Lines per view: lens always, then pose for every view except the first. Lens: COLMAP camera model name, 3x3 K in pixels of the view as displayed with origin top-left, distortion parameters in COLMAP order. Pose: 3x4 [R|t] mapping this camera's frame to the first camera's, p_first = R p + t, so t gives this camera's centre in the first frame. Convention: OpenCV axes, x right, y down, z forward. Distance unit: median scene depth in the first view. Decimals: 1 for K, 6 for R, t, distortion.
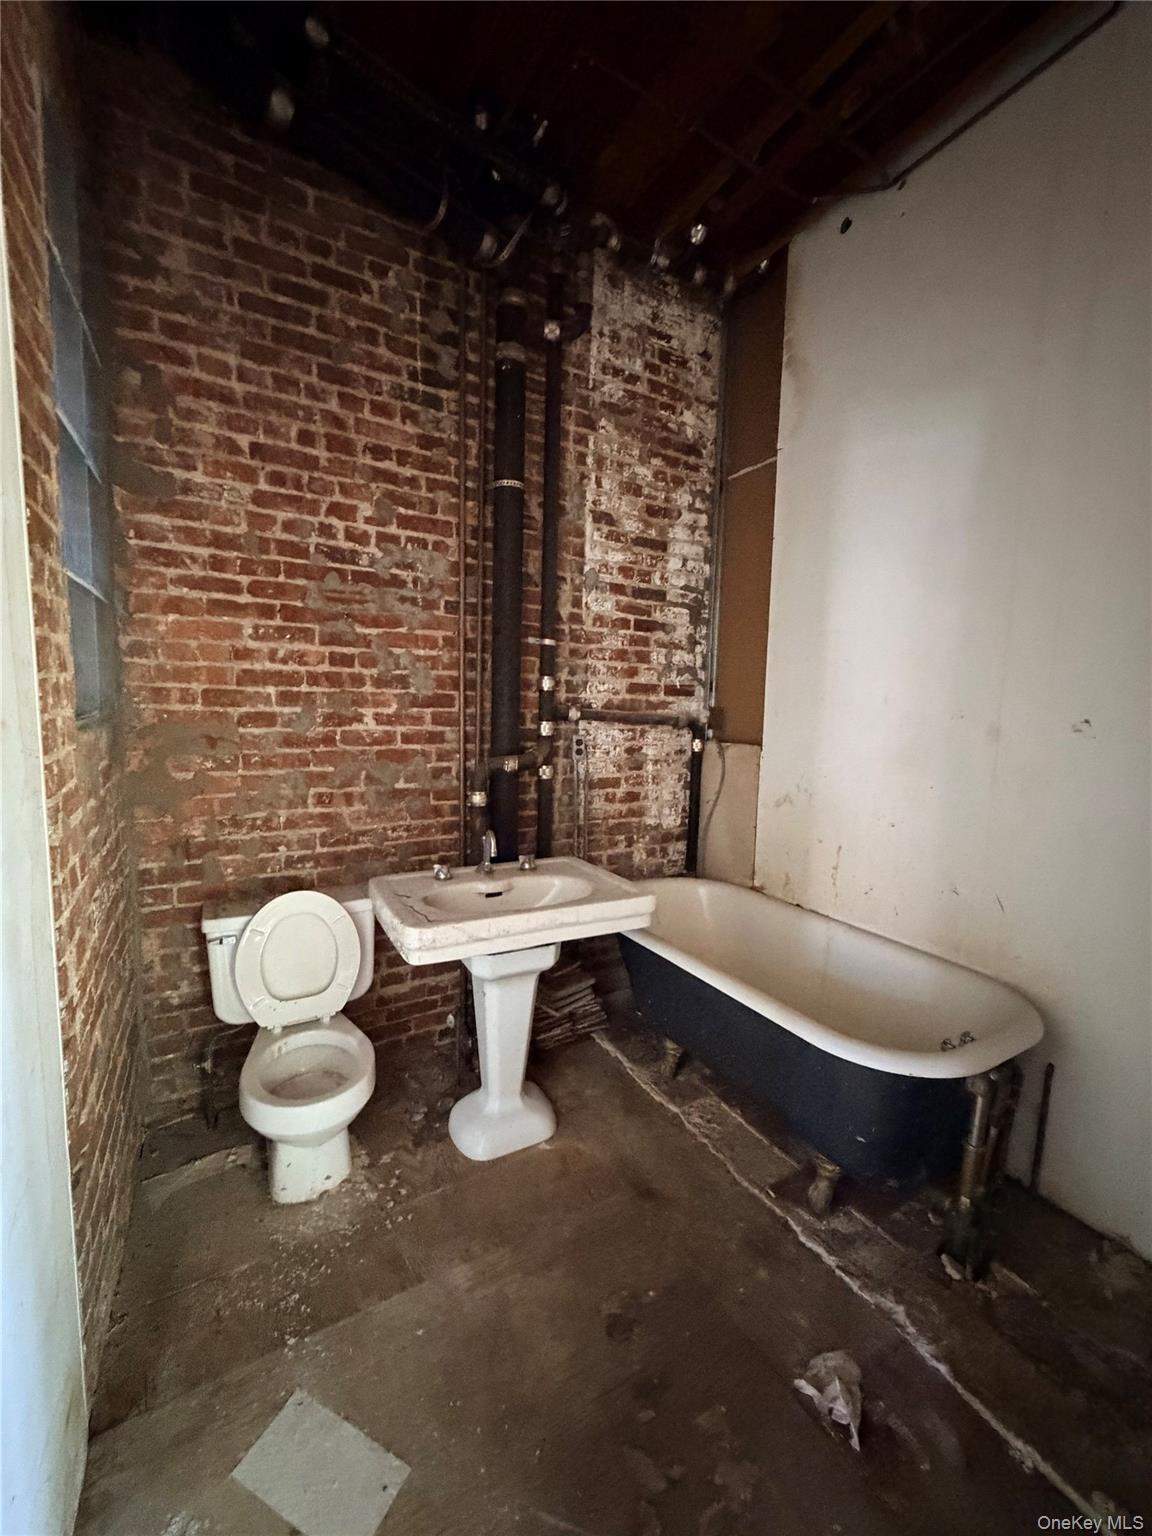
lens RADIAL K [[613.9, 0, 571.4], [0, 613.9, 766.4], [0, 0, 1]] dist [0.001182, 0.000032]
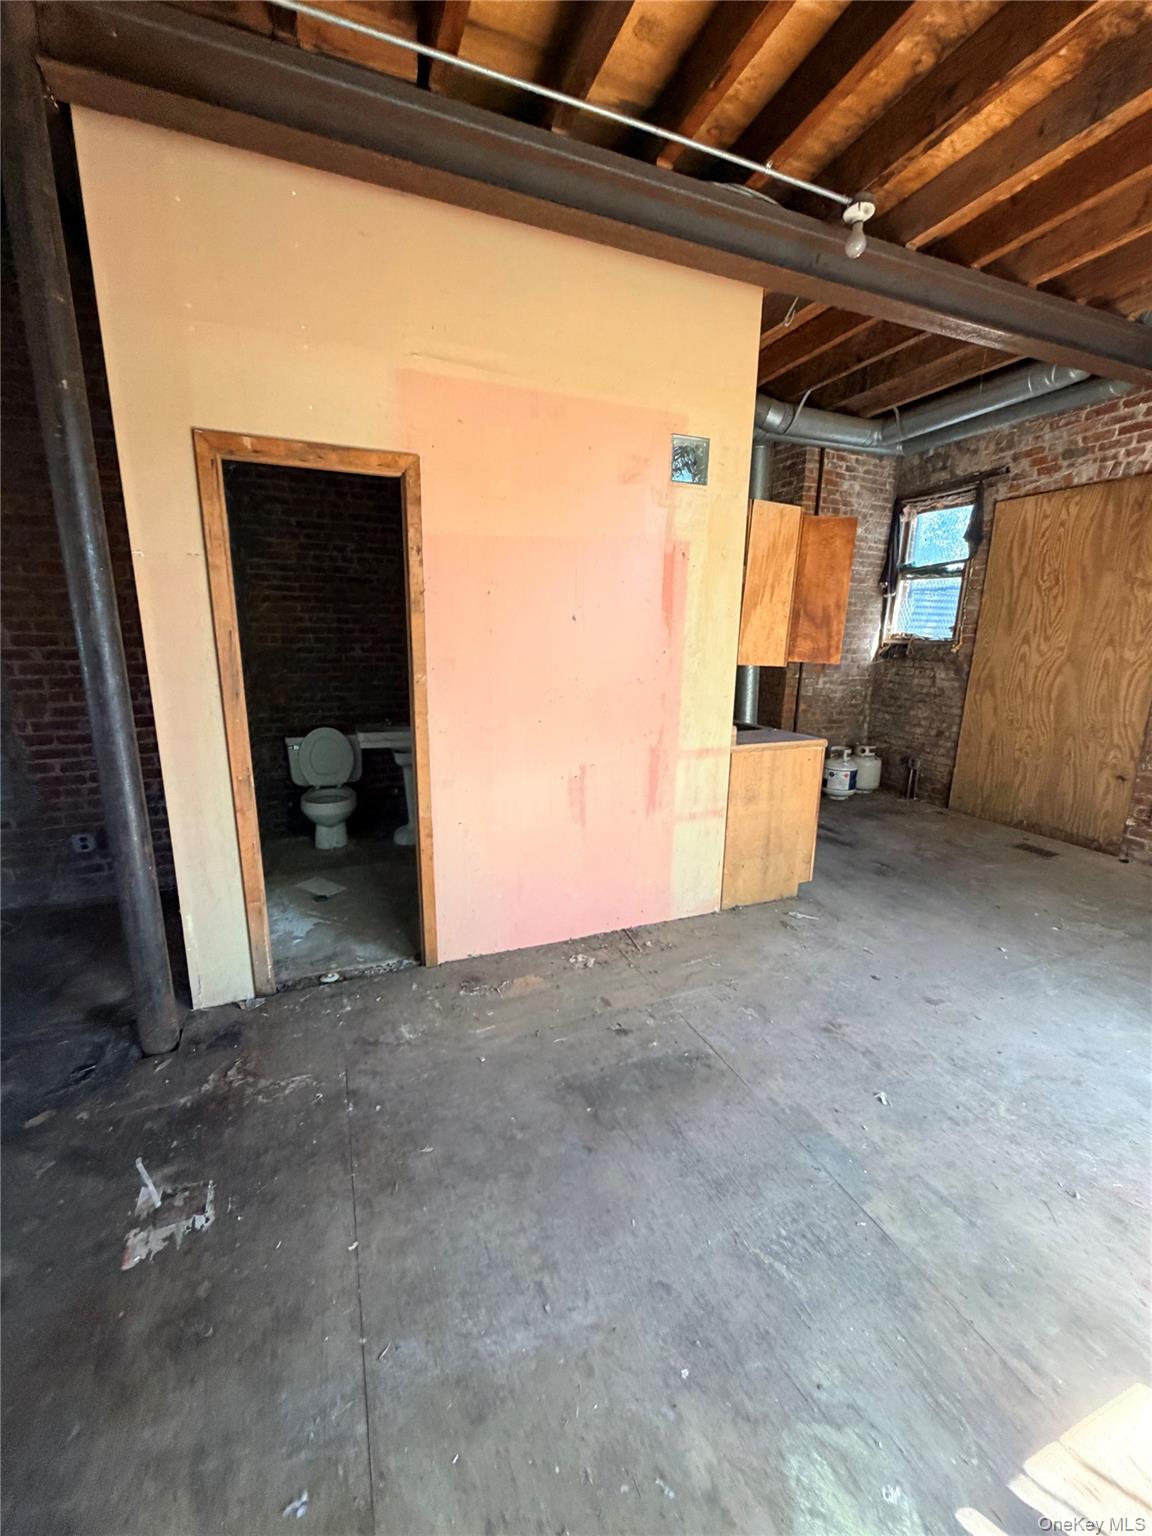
lens RADIAL K [[613.9, 0, 574.0], [0, 613.9, 771.3], [0, 0, 1]] dist [0.001182, 0.000032]
pose [[0.991145, 0.011224, -0.132307, 0.729367], [0.001105, 0.995689, 0.092750, 0.151680], [0.132778, -0.092075, 0.986860, -1.065510]]
